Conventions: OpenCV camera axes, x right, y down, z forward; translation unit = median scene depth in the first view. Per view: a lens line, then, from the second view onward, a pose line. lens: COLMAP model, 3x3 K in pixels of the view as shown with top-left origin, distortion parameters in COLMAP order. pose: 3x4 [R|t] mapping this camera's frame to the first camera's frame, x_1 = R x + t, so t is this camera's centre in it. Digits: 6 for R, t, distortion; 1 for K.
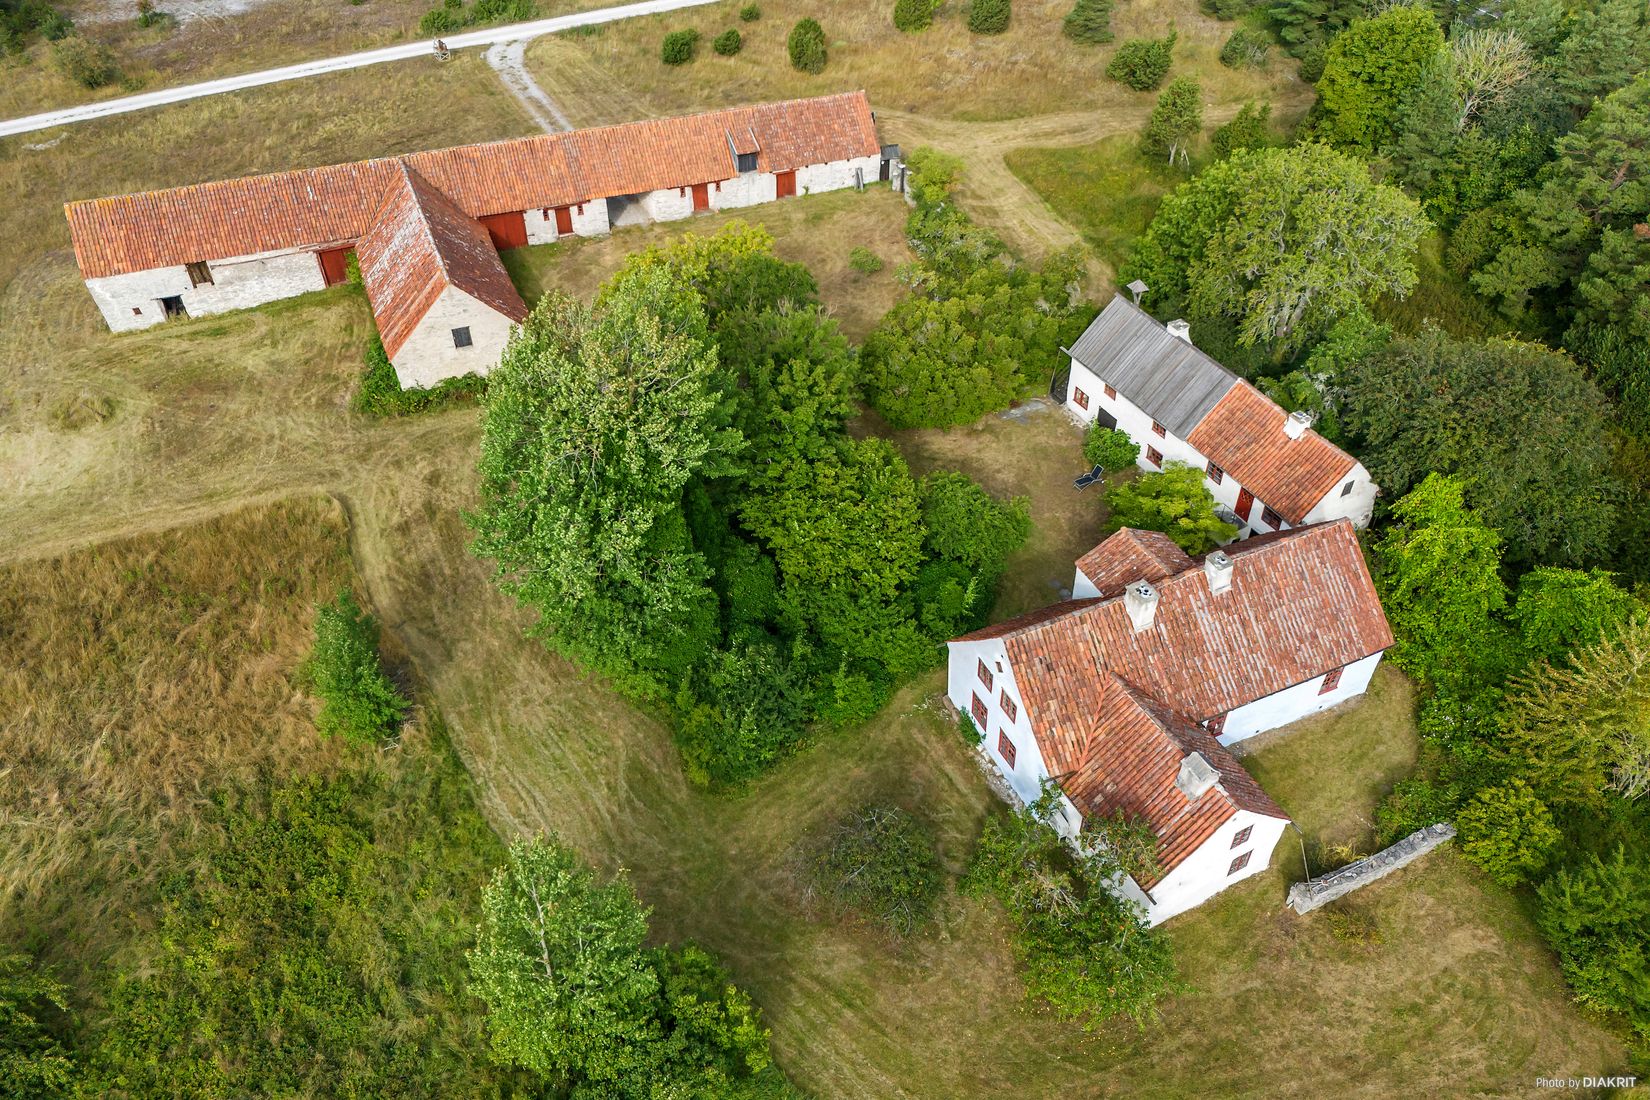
lens RADIAL K [[1181.5, 0, 825.0], [0, 1181.5, 550.0], [0, 0, 1]] dist [0.060856, -0.034717]
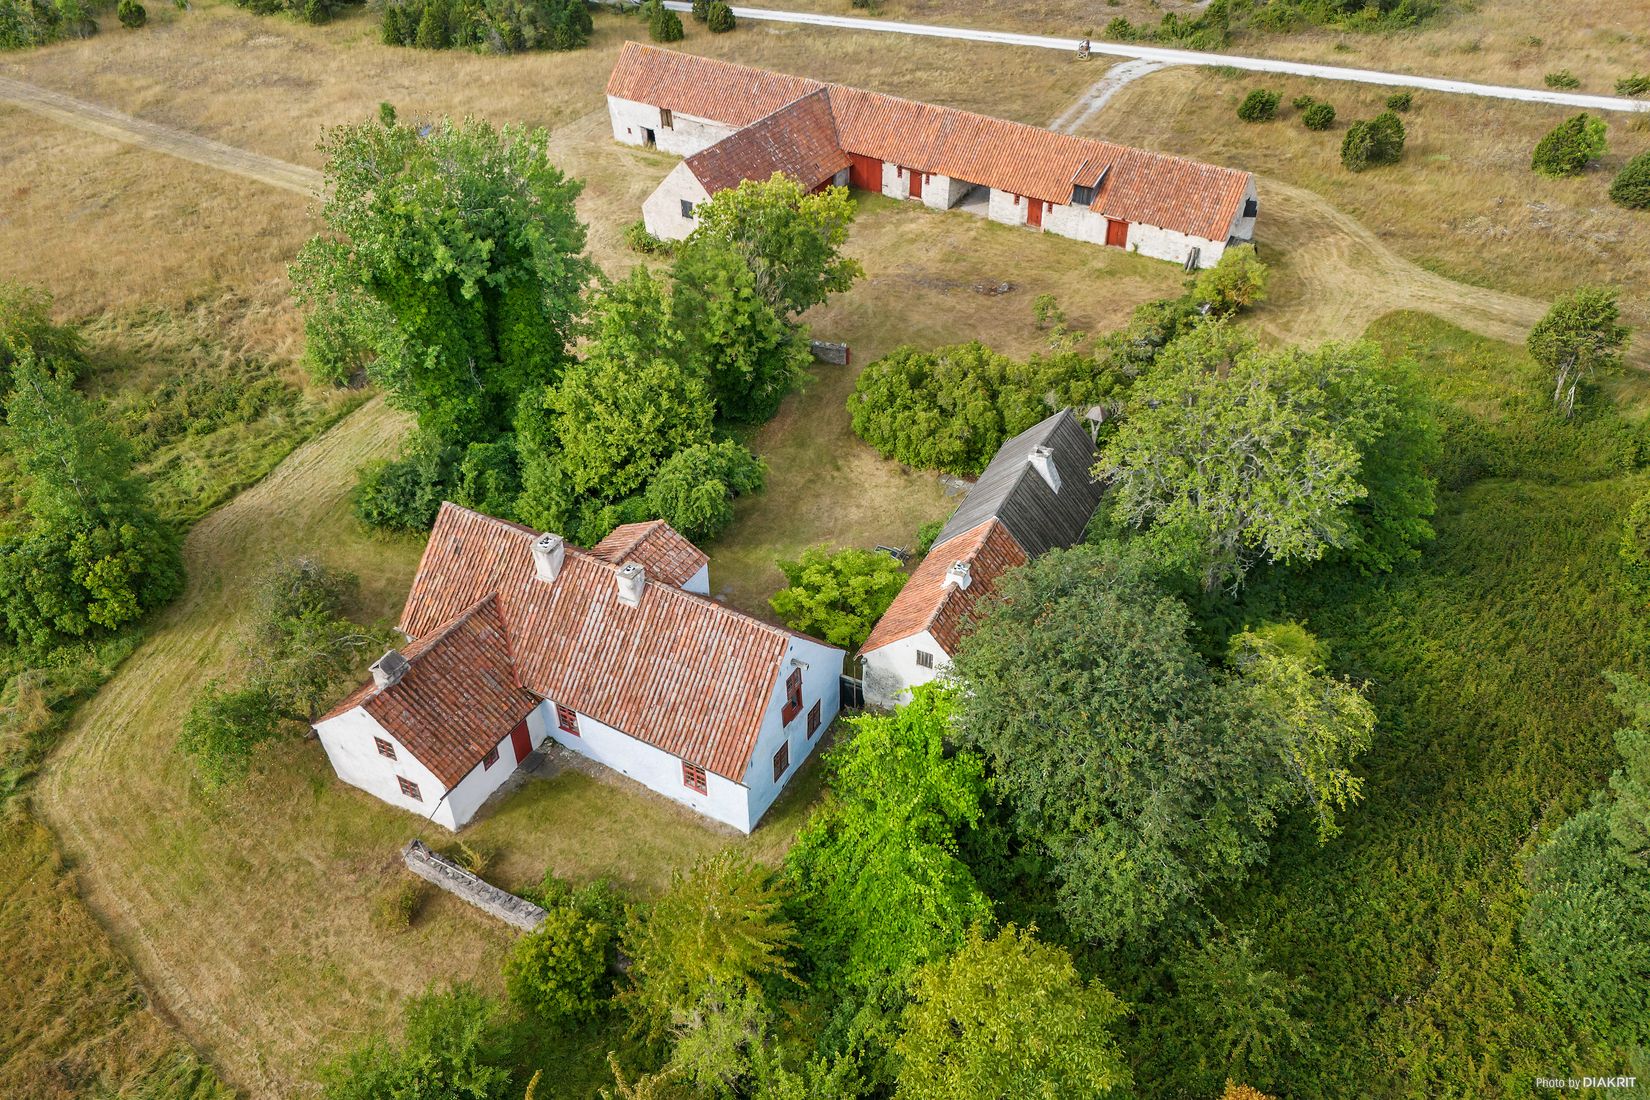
lens RADIAL K [[1181.5, 0, 825.0], [0, 1181.5, 550.0], [0, 0, 1]] dist [0.060856, -0.034717]
pose [[0.587015, 0.512858, -0.626411, 0.571557], [-0.537063, 0.825672, 0.172712, -0.143426], [0.605786, 0.235038, 0.760119, 0.206026]]
